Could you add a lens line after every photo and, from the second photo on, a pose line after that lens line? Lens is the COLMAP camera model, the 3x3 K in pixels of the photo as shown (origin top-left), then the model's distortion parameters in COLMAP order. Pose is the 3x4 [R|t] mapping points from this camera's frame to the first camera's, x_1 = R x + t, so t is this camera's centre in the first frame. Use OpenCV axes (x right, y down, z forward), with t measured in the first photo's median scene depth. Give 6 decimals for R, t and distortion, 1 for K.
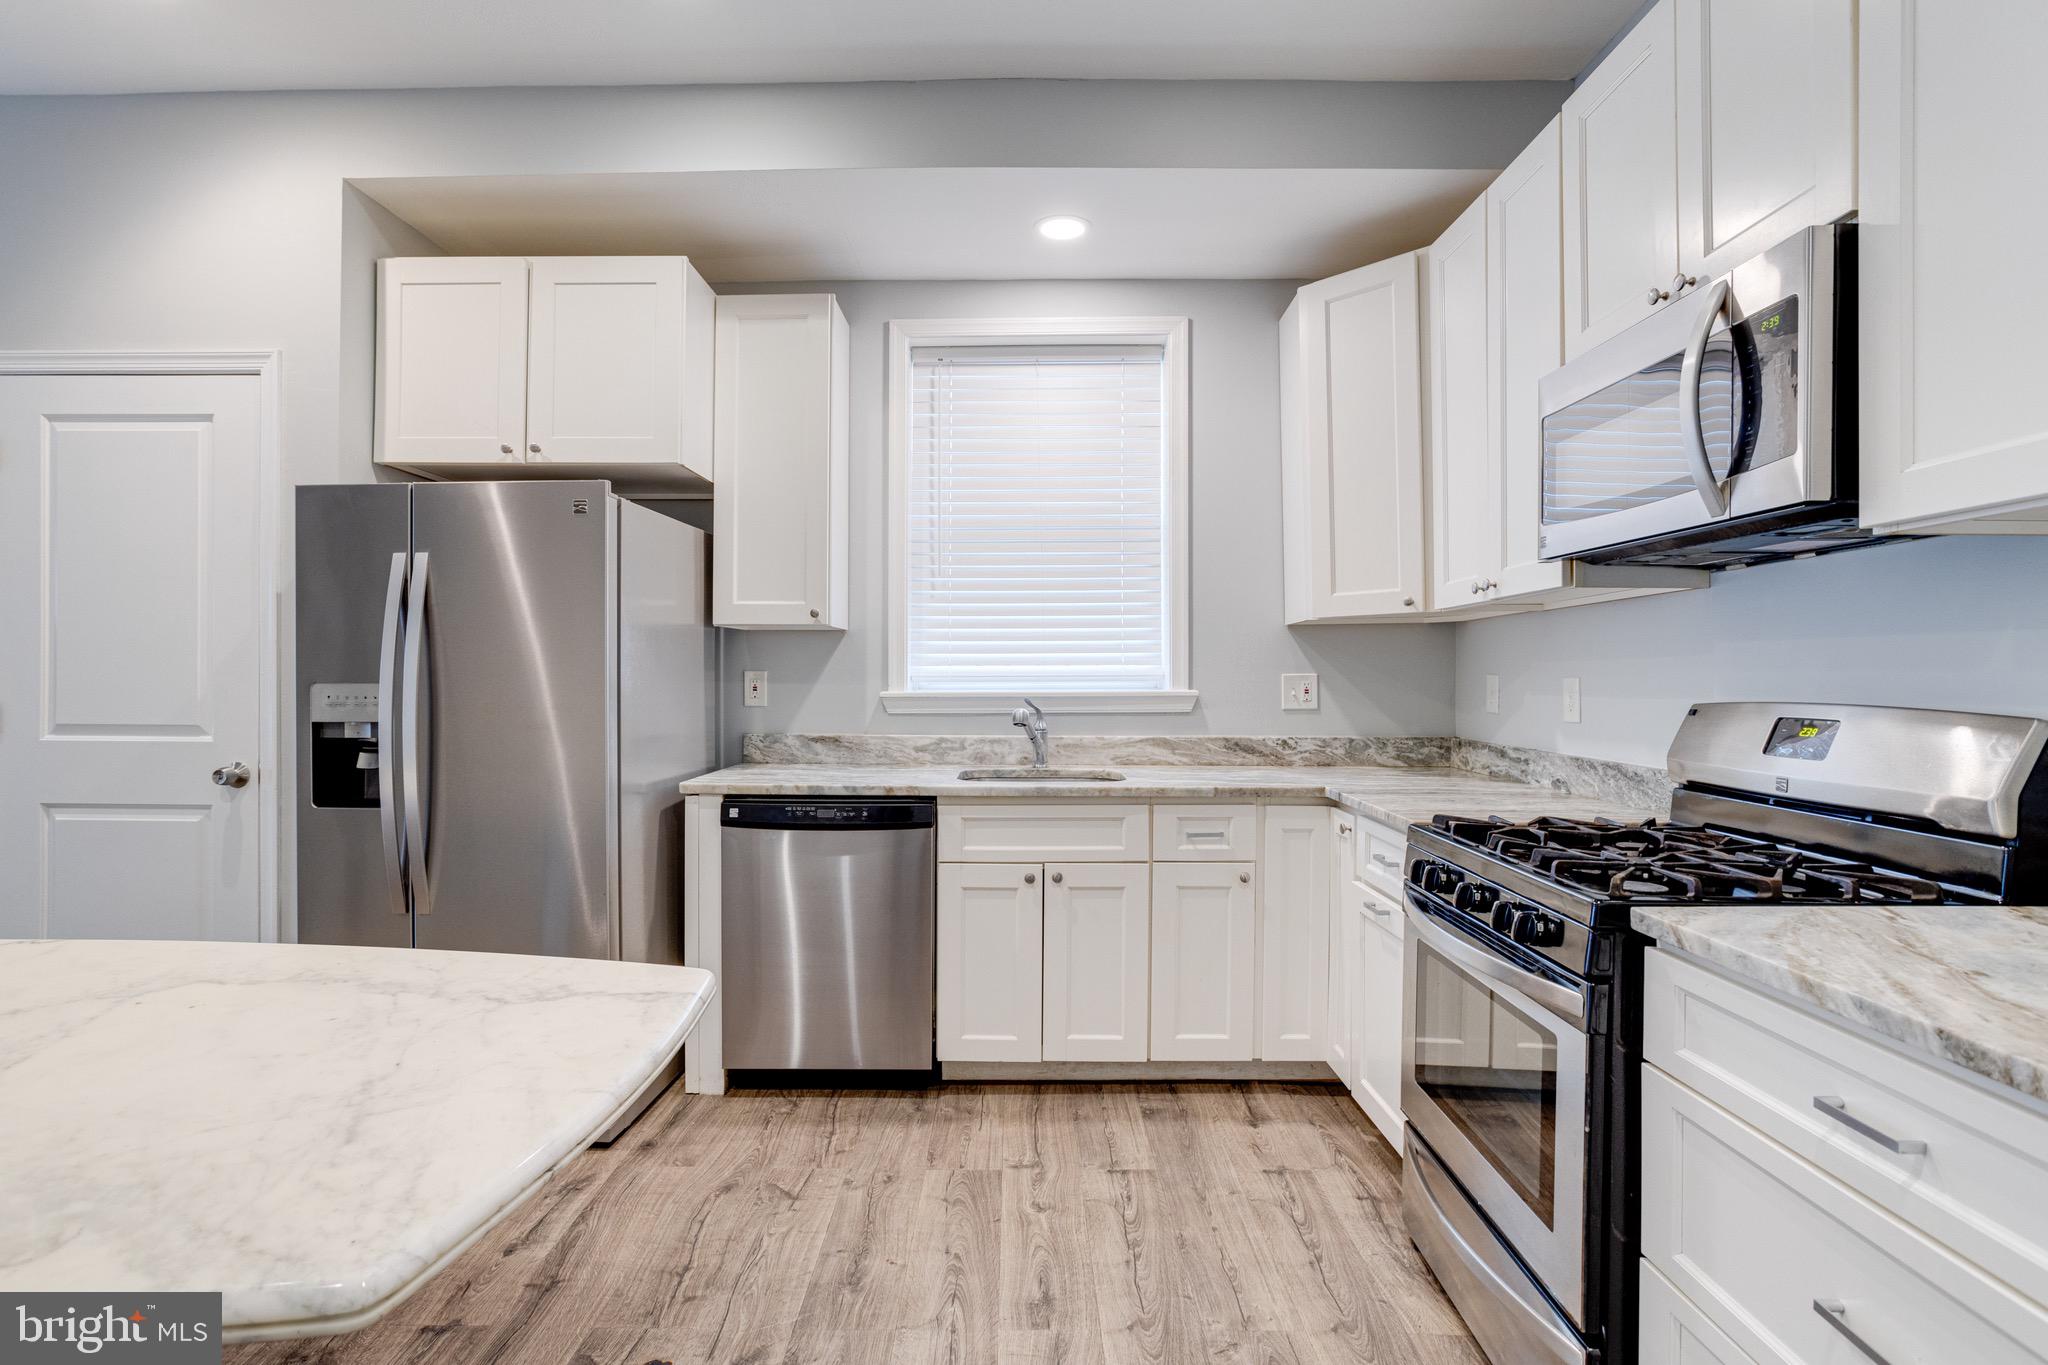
lens RADIAL K [[993.4, 0, 1022.7], [0, 993.4, 675.2], [0, 0, 1]] dist [-0.045321, 0.028848]
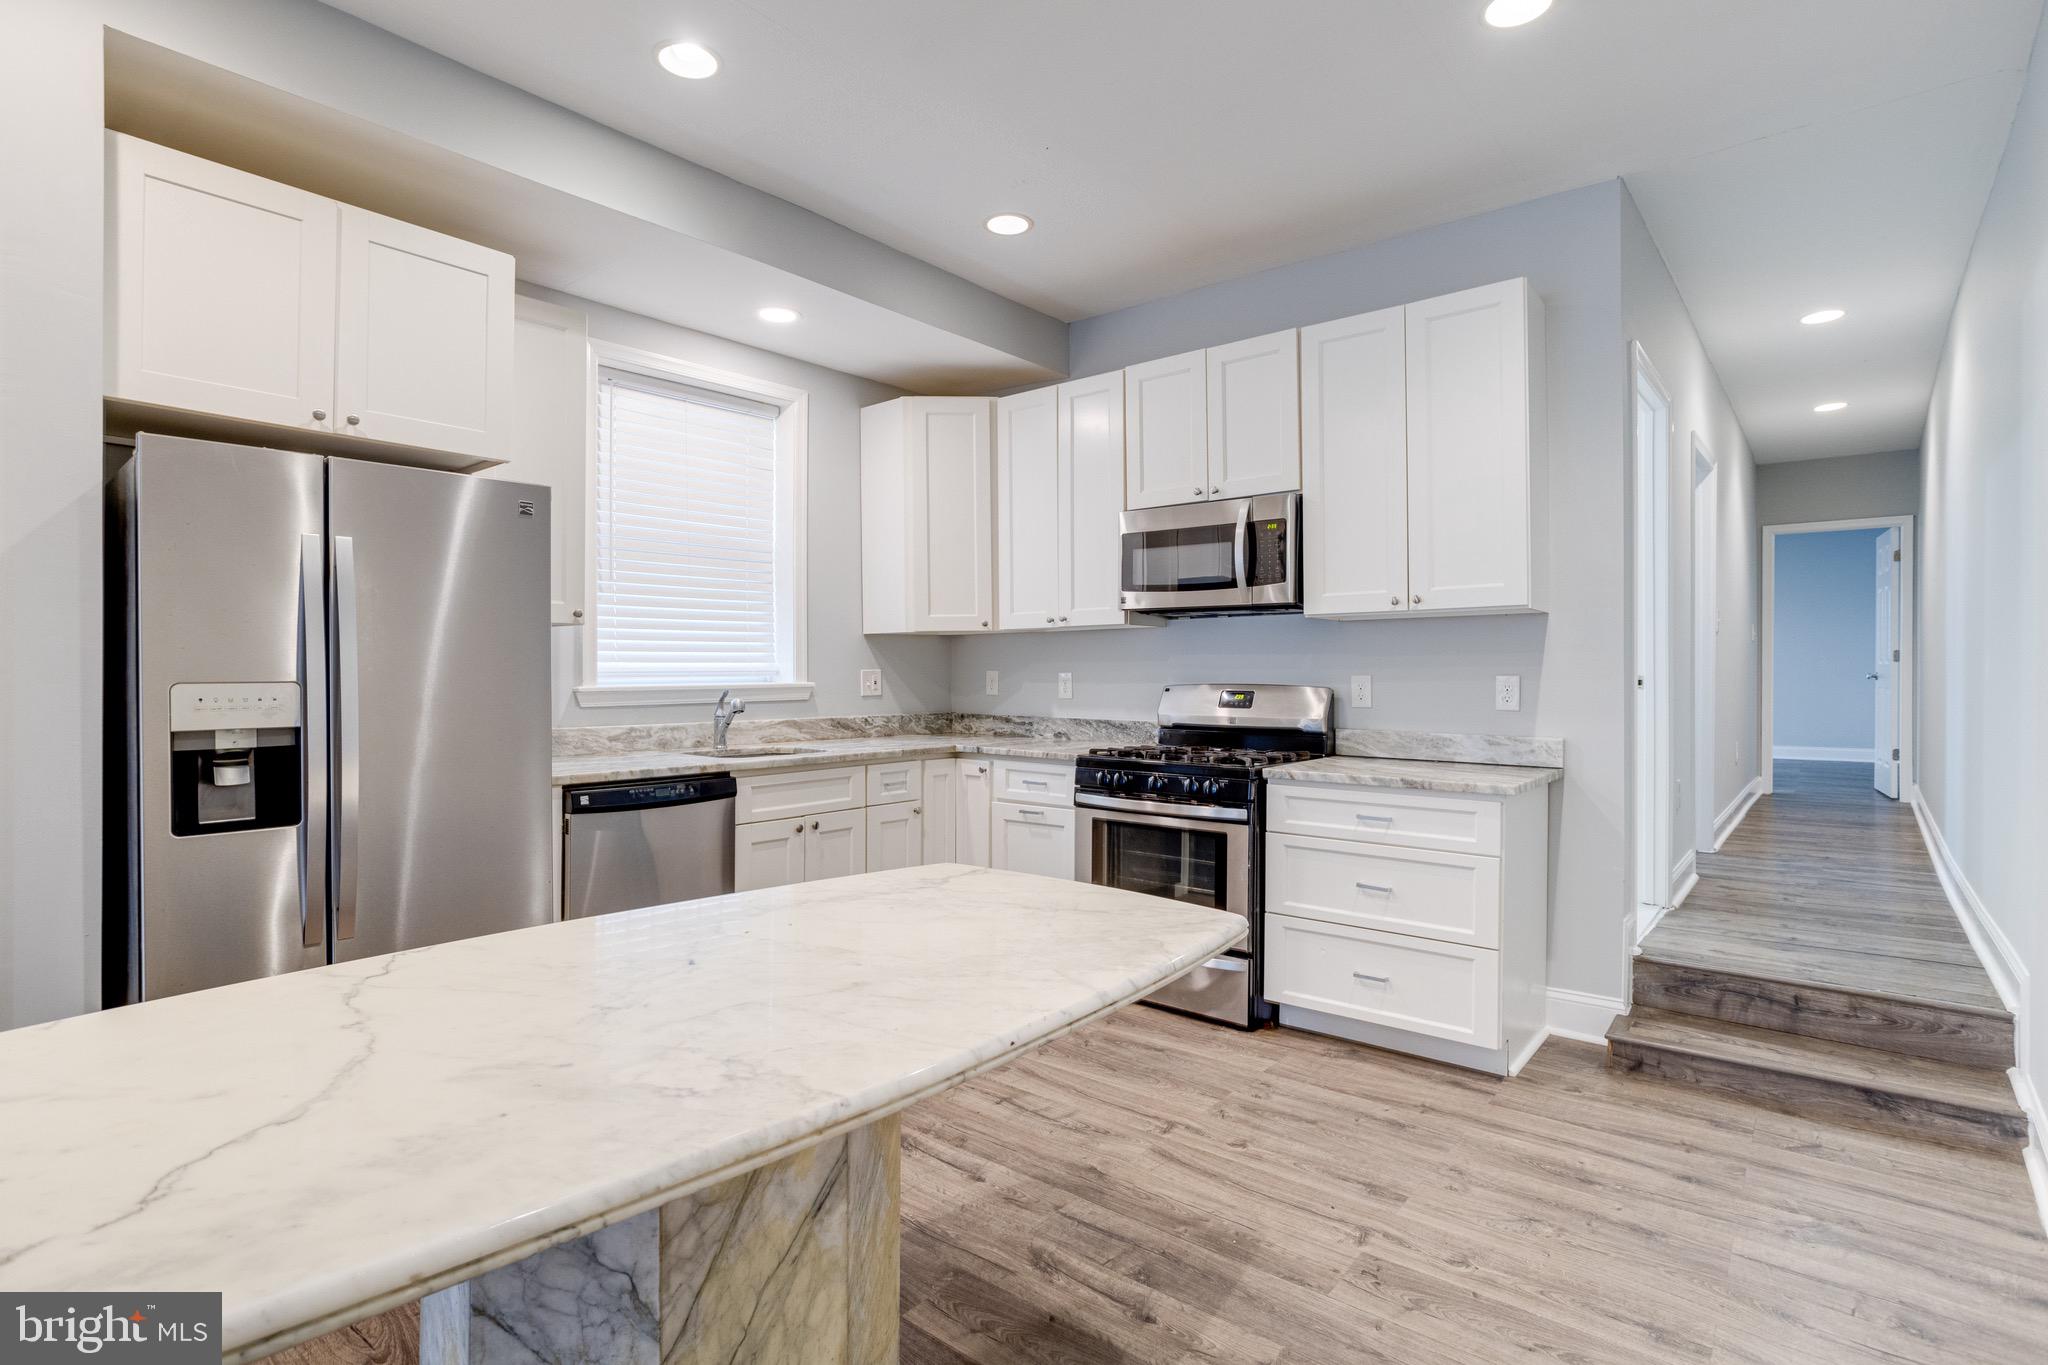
lens RADIAL K [[1011.4, 0, 1022.4], [0, 1011.4, 672.8], [0, 0, 1]] dist [-0.043182, 0.028227]
pose [[0.632546, -0.002589, 0.774519, -0.841203], [-0.002033, 0.999985, 0.005003, -0.005714], [-0.774520, -0.004739, 0.632531, -0.055997]]
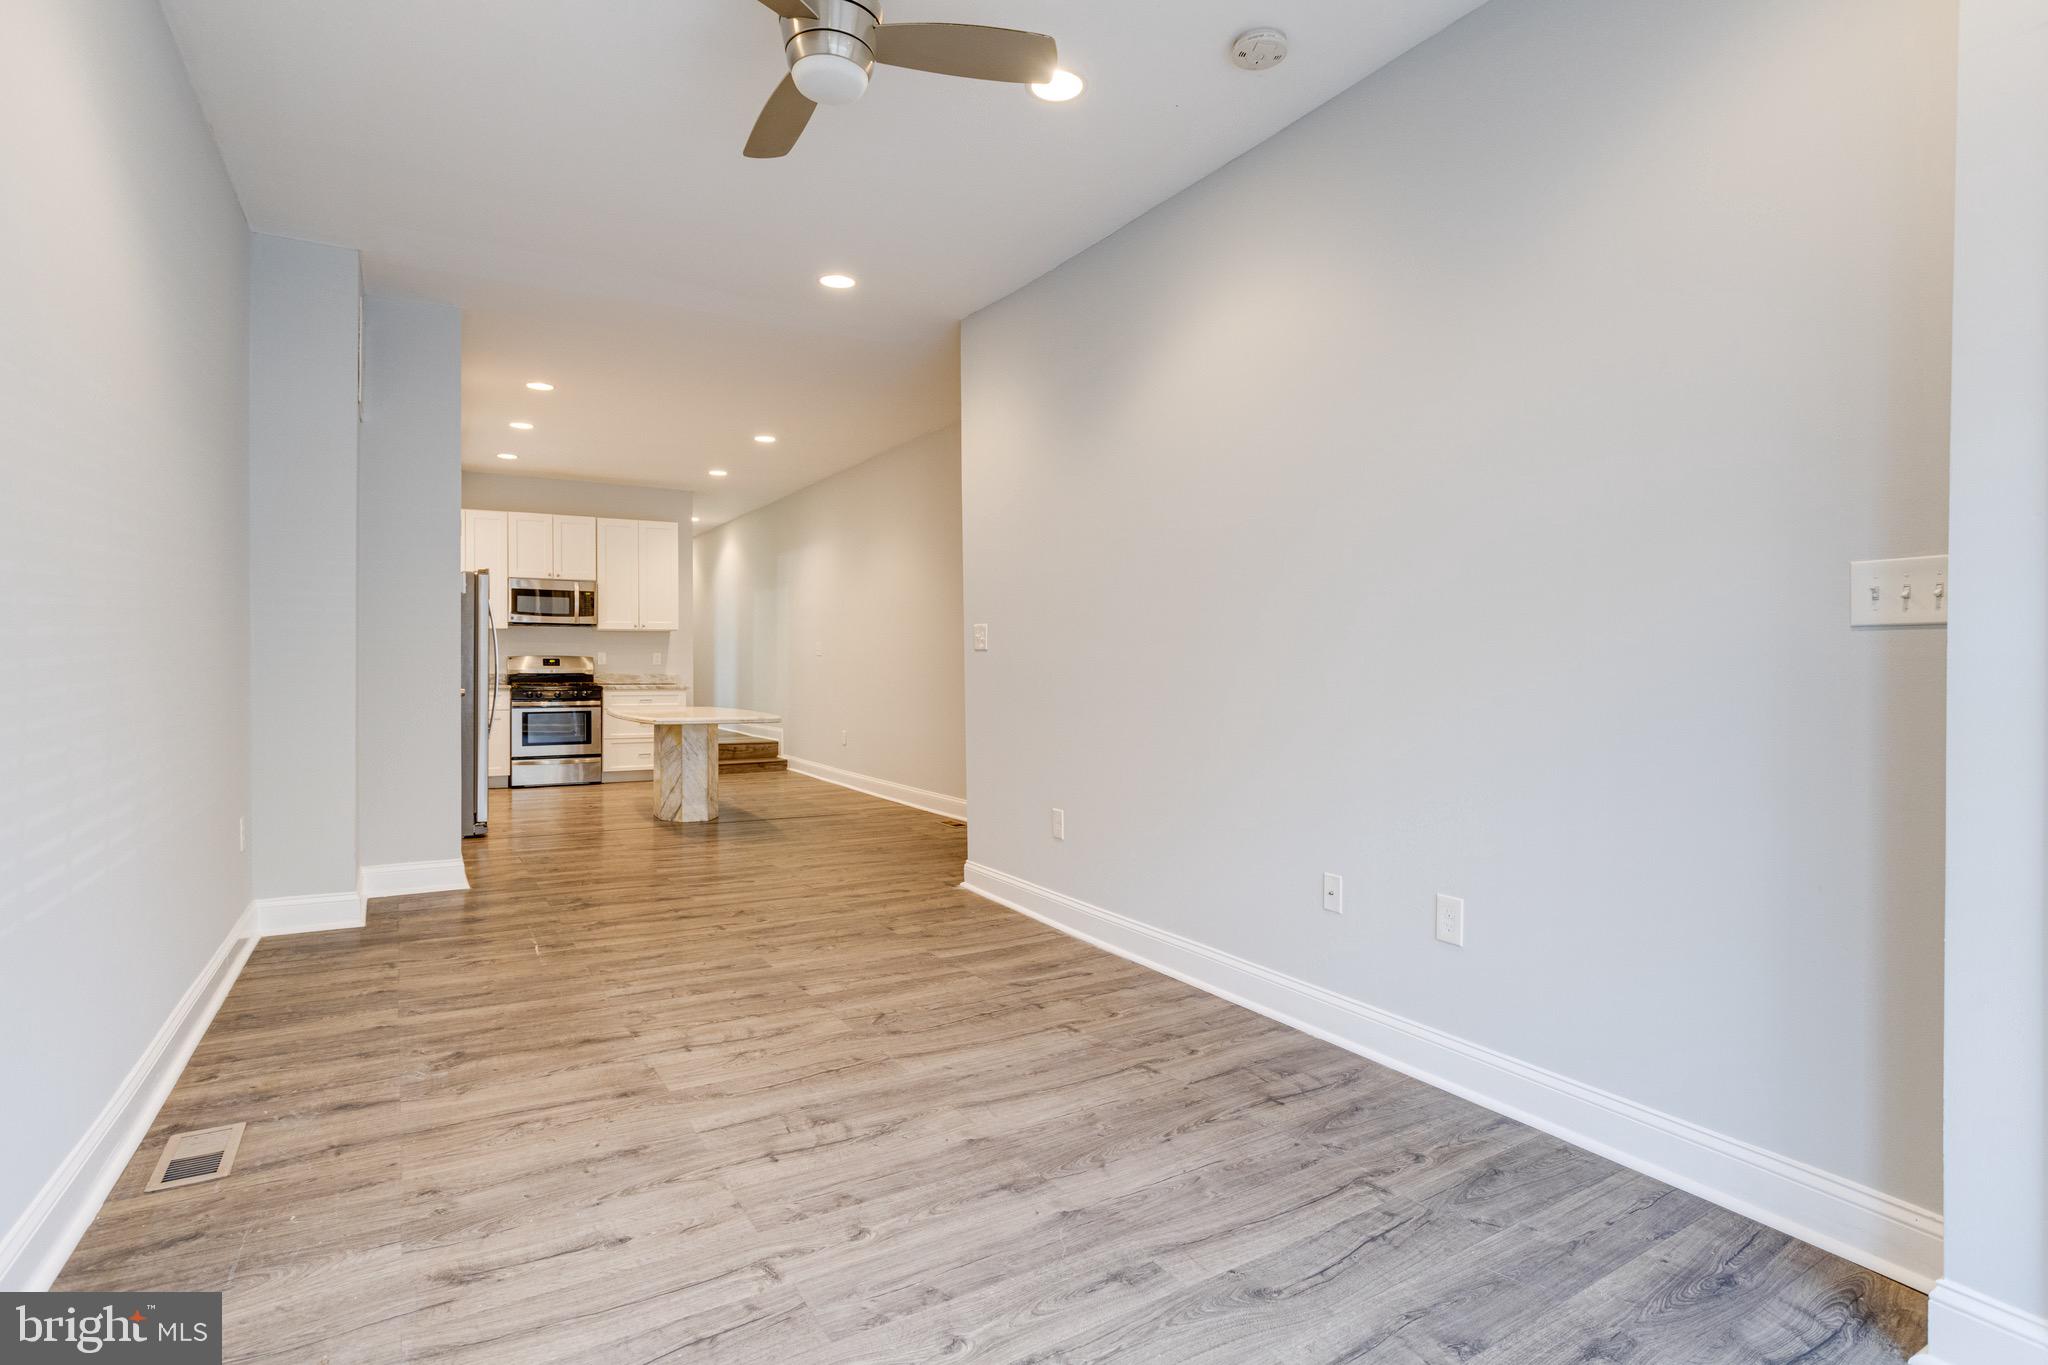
lens RADIAL K [[1000.4, 0, 1013.5], [0, 1000.4, 646.3], [0, 0, 1]] dist [-0.043184, 0.024994]
pose [[-0.535891, 0.014619, 0.844160, -3.236296], [-0.003058, 0.999810, -0.019256, 0.045859], [-0.844282, -0.012901, -0.535745, 1.127032]]
